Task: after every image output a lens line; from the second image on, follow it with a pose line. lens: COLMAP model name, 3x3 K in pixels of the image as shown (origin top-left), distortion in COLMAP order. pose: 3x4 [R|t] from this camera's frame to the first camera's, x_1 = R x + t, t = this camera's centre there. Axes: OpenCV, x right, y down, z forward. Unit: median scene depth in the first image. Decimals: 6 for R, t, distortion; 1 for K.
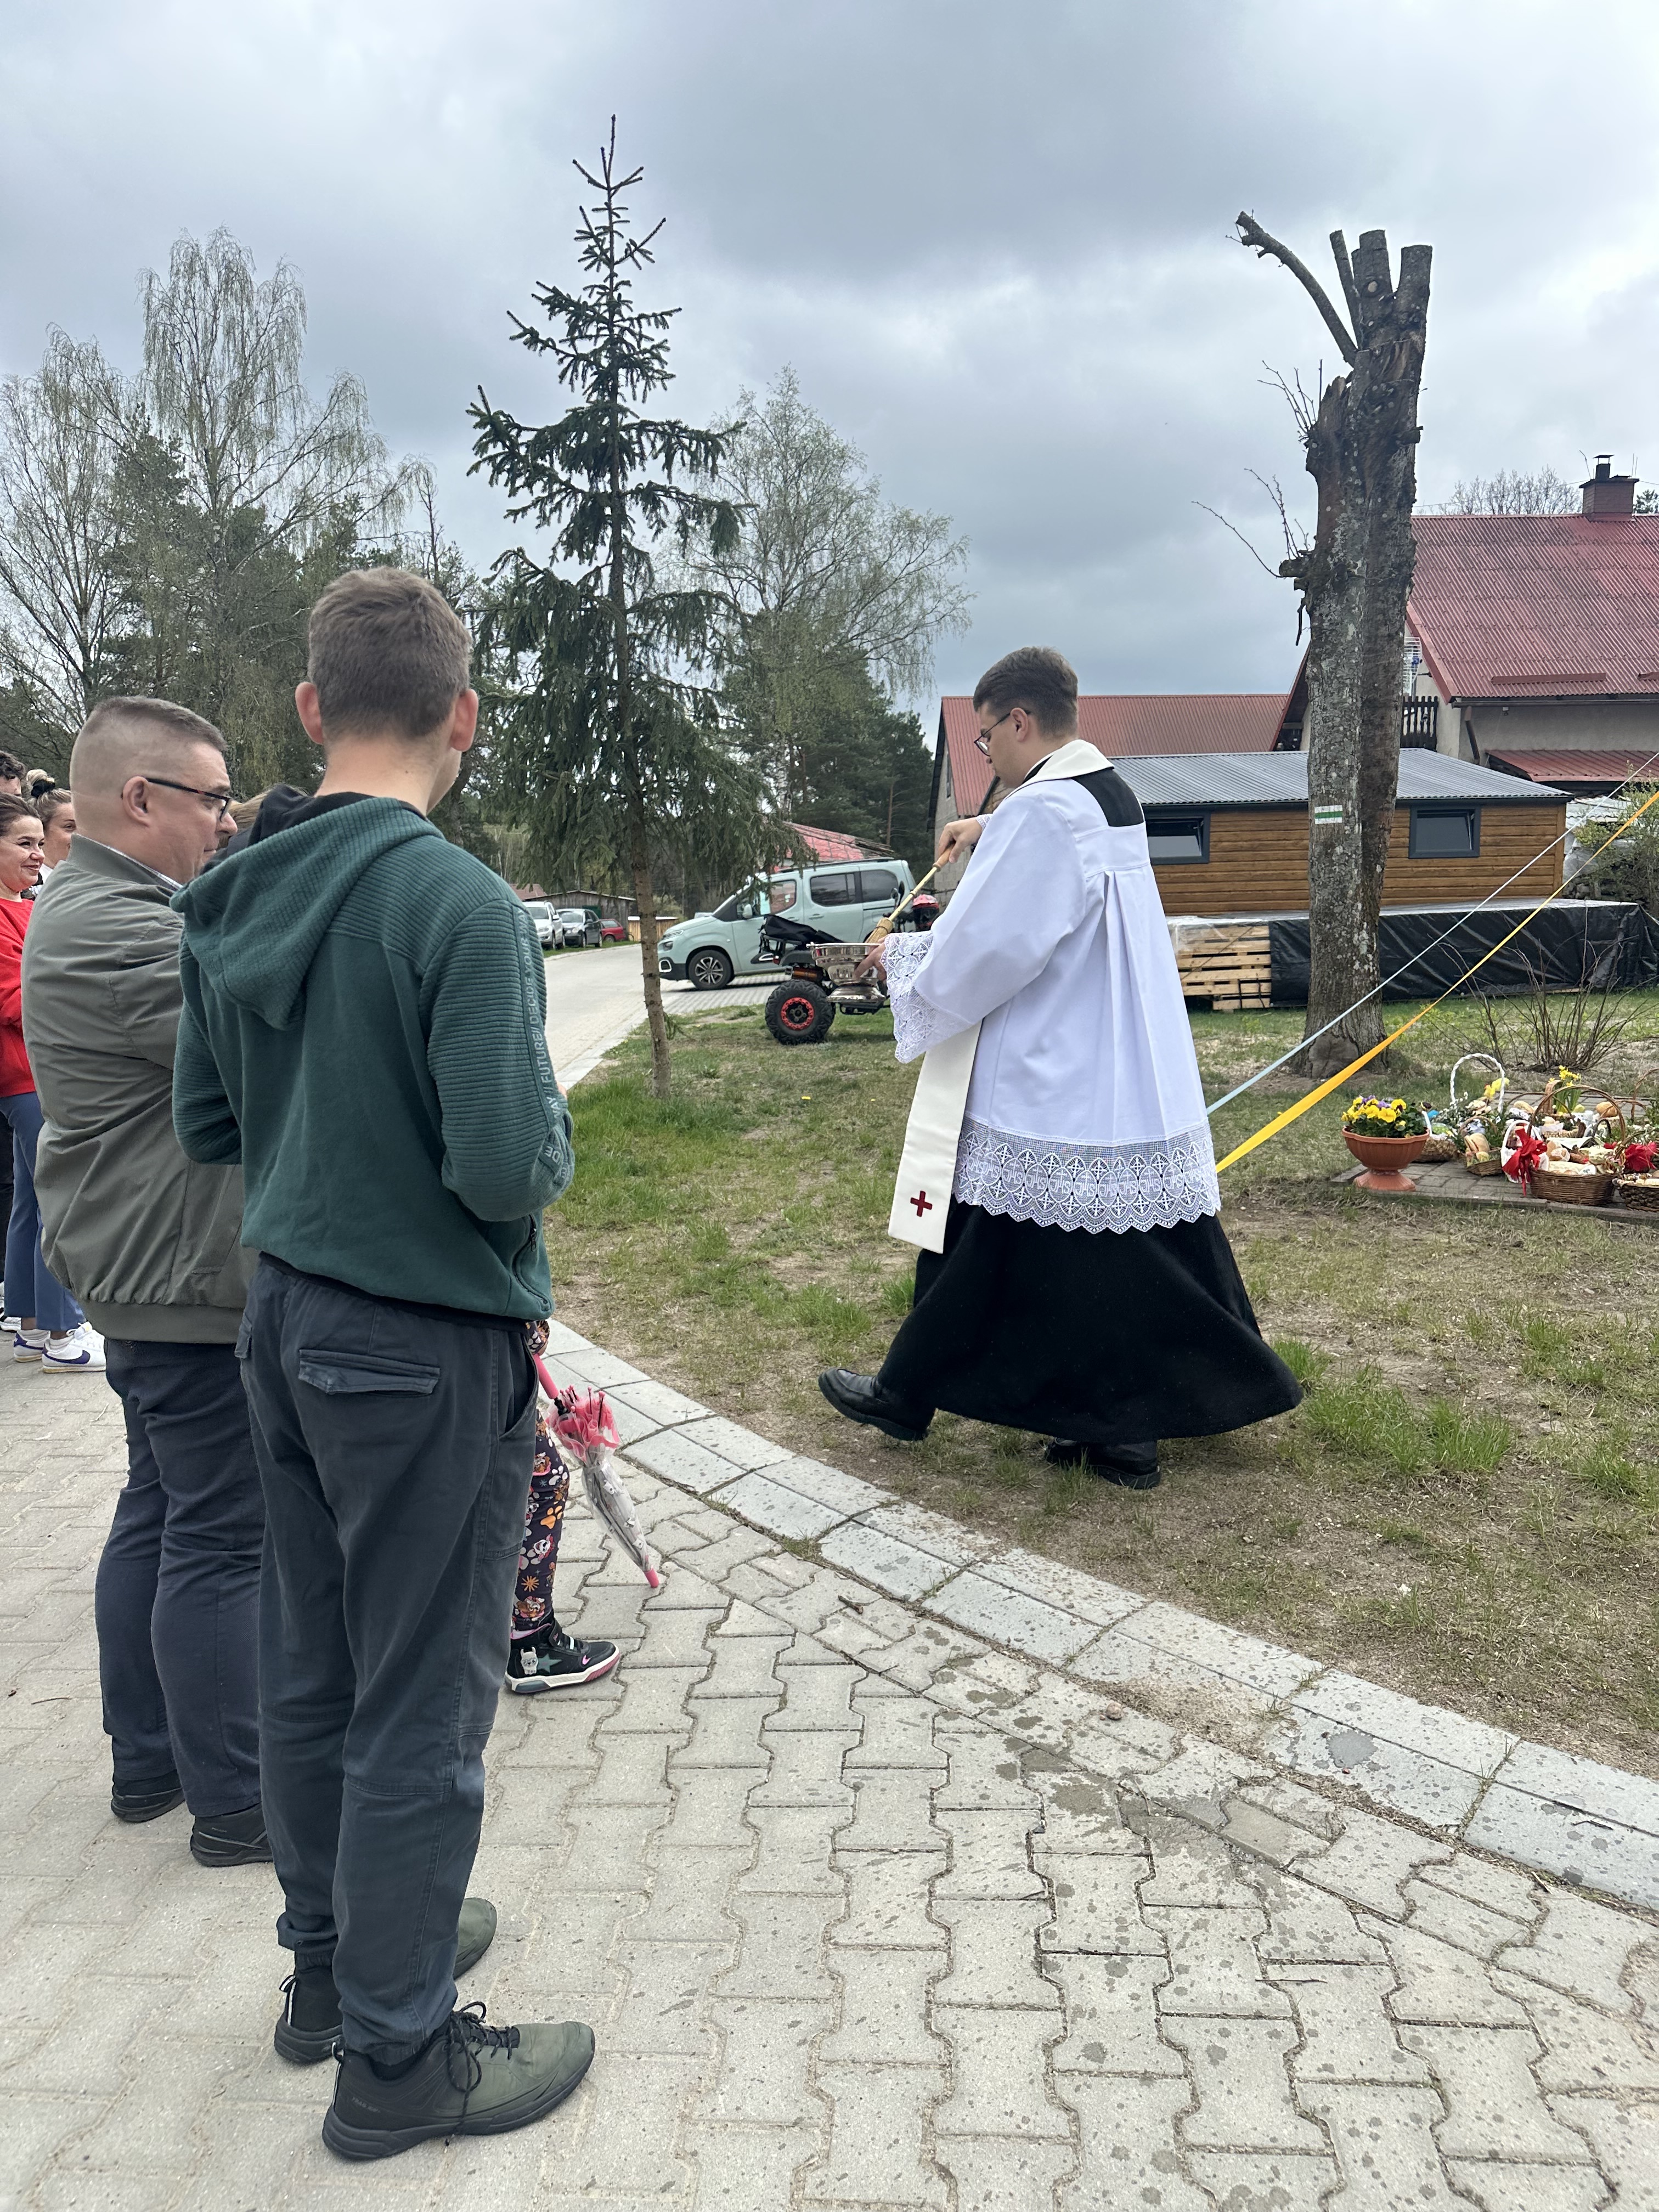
lens RADIAL K [[1535.0, 0, 816.4], [0, 1535.0, 1119.4], [0, 0, 1]] dist [0.112148, -0.195494]
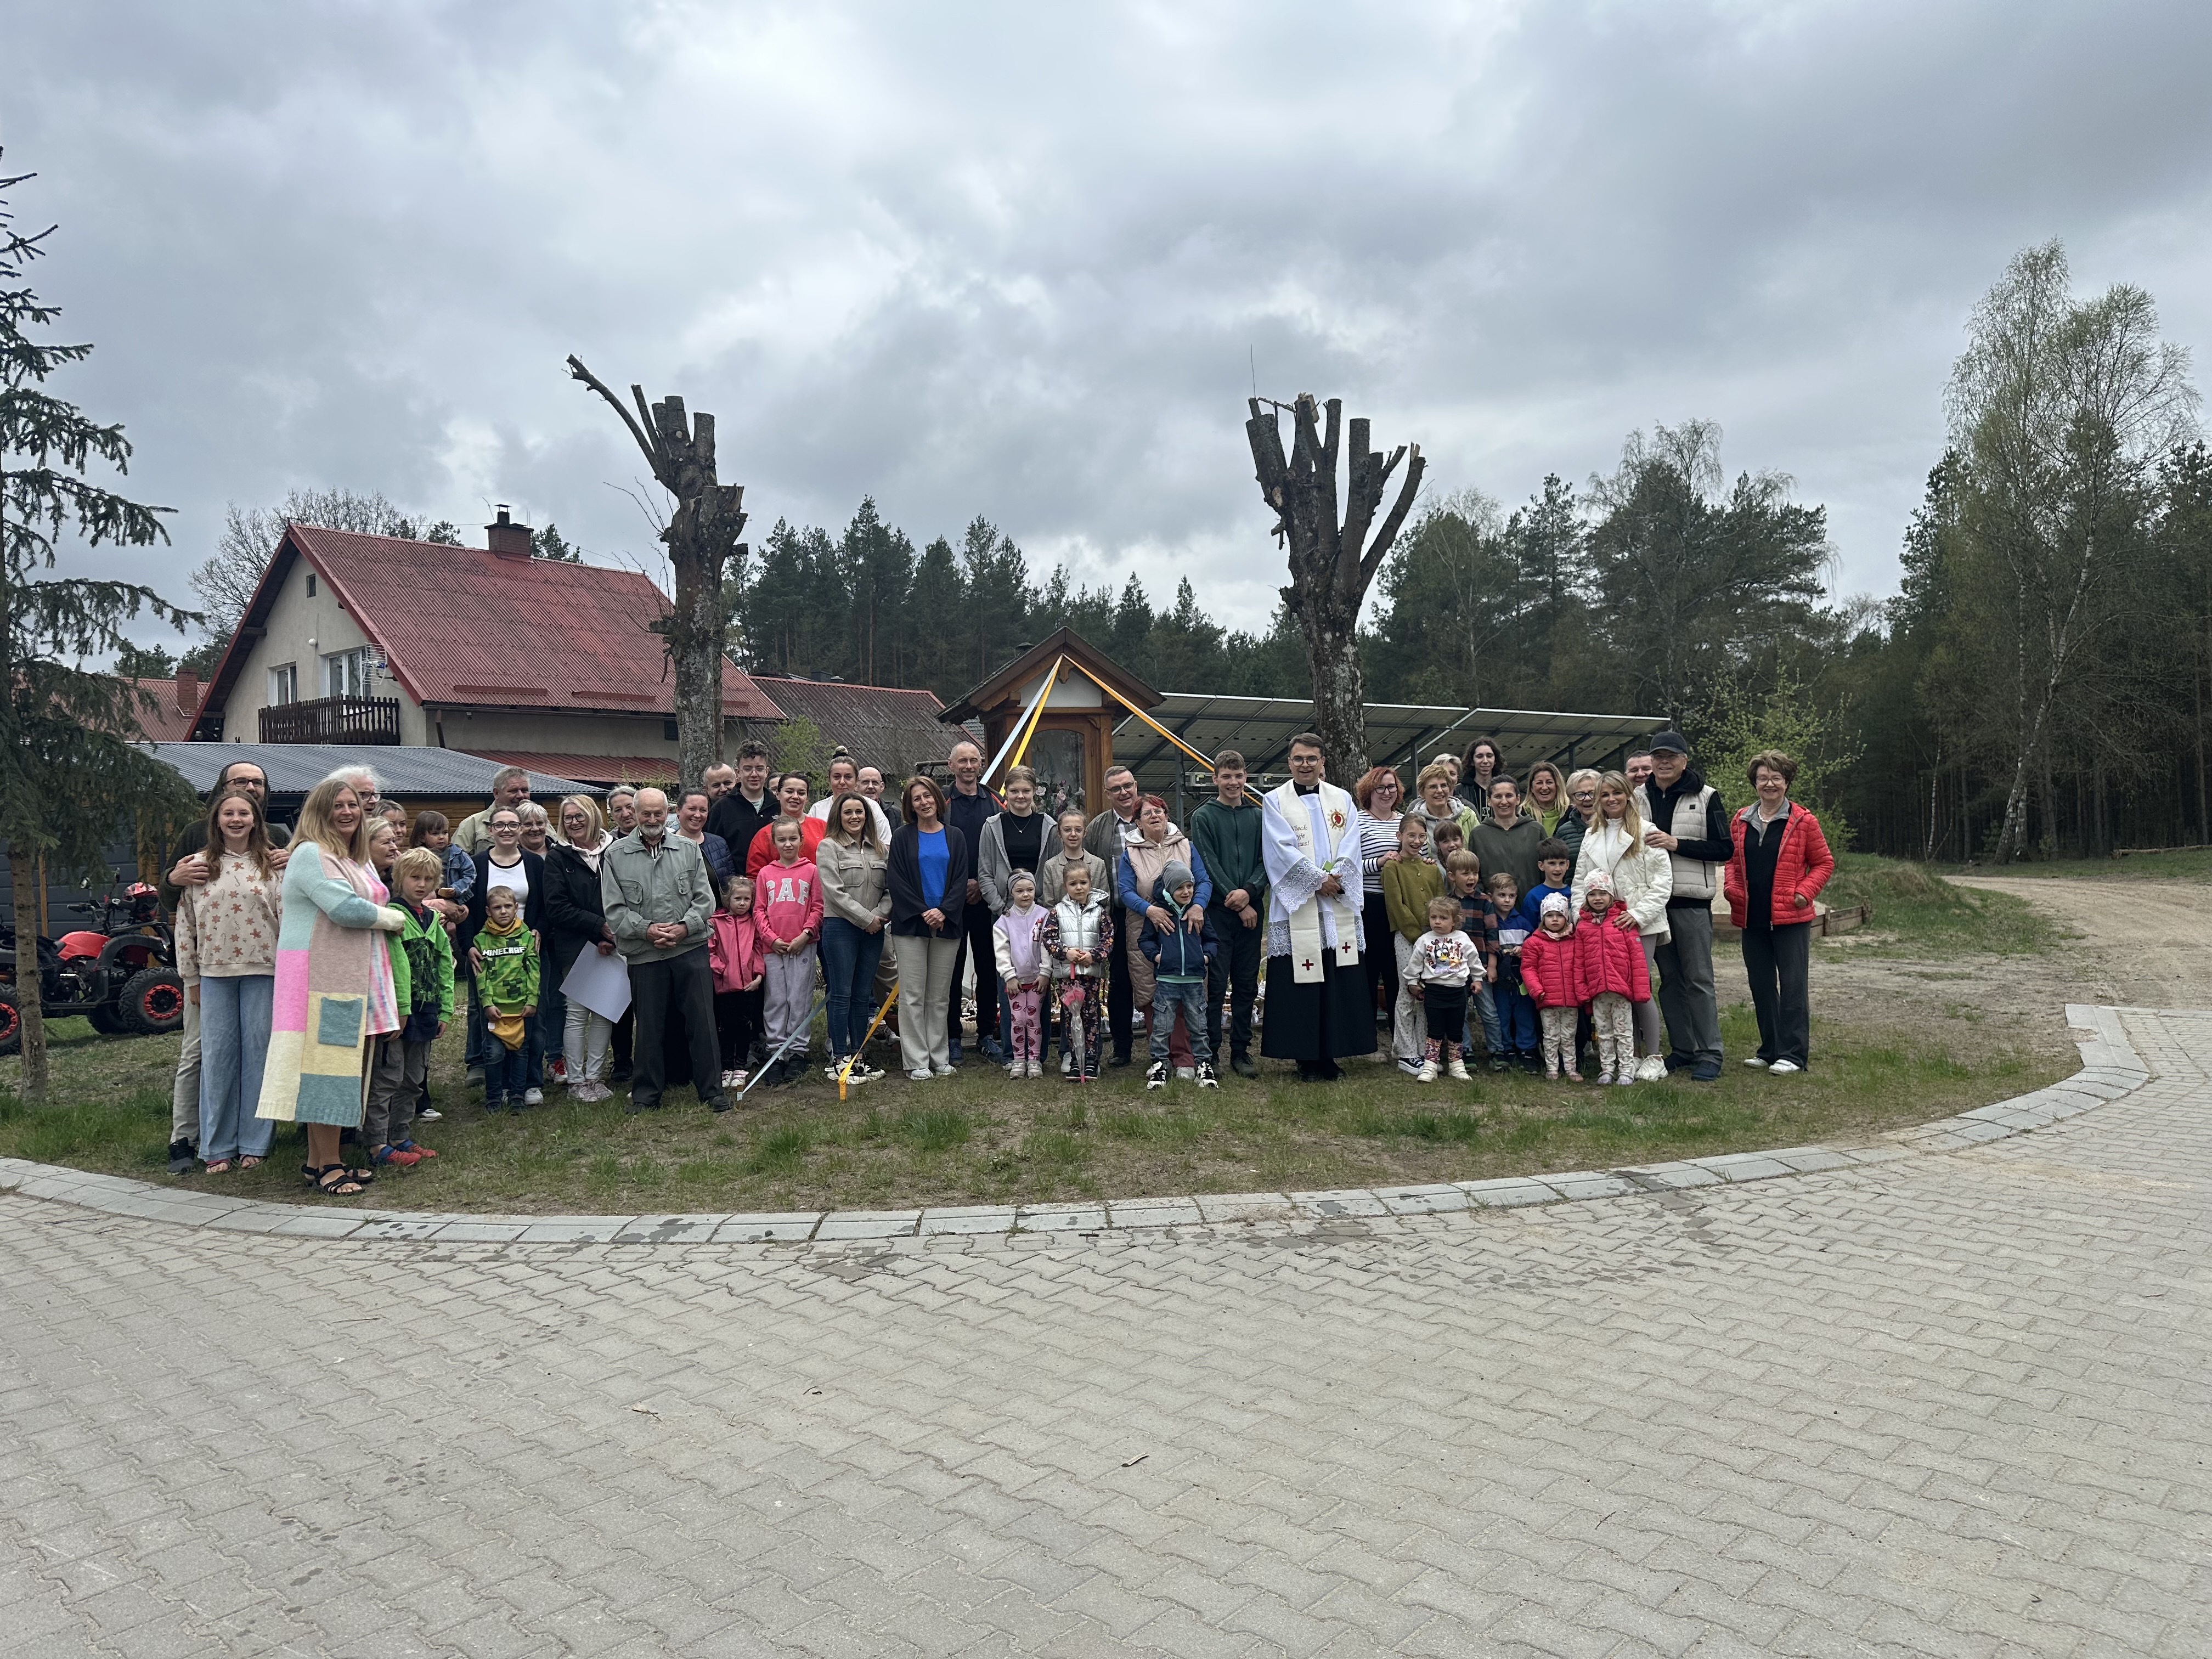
lens RADIAL K [[1533.3, 0, 1095.8], [0, 1533.3, 810.4], [0, 0, 1]] dist [0.160690, -0.285198]
pose [[0.626571, 0.005241, 0.779347, -0.480597], [0.141912, 0.982493, -0.120700, 0.014772], [-0.766335, 0.186226, 0.614858, -0.076434]]
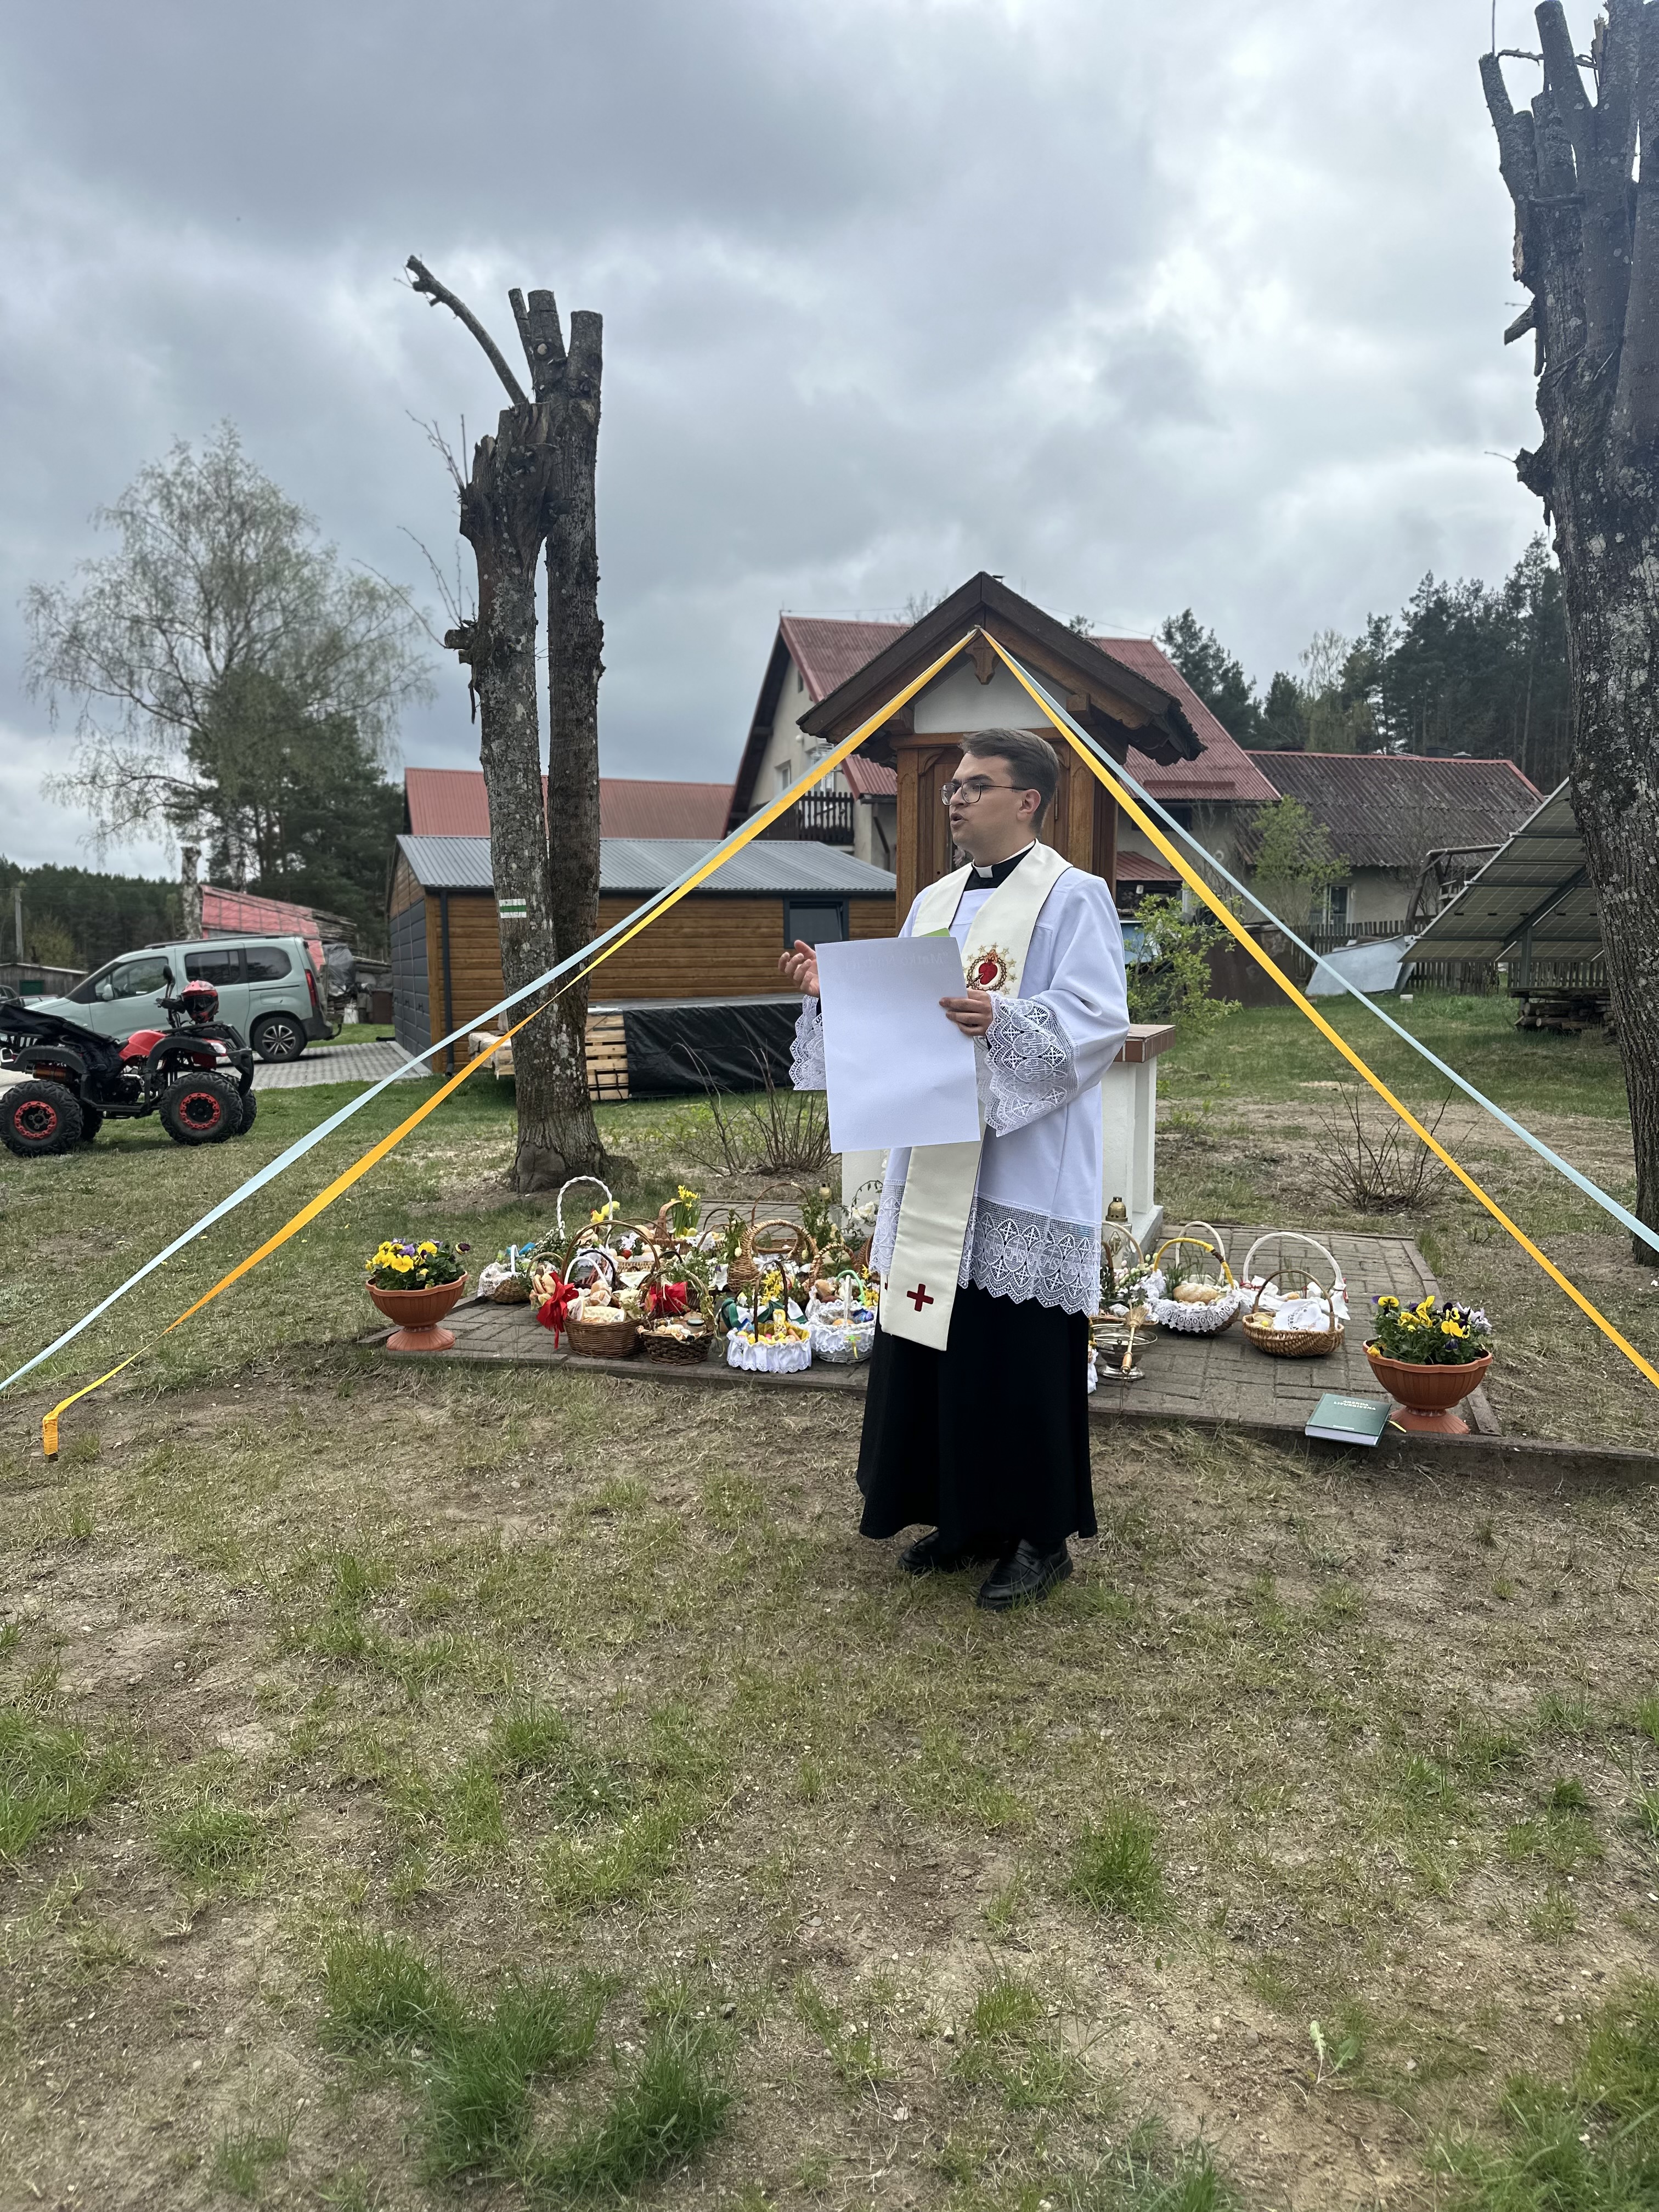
lens RADIAL K [[1548.5, 0, 822.5], [0, 1548.5, 1098.1], [0, 0, 1]] dist [0.064867, -0.074517]
pose [[0.955586, -0.020674, 0.293987, 0.226060], [0.038778, 0.997684, -0.055885, -0.024519], [-0.292151, 0.064803, 0.954174, 0.075216]]
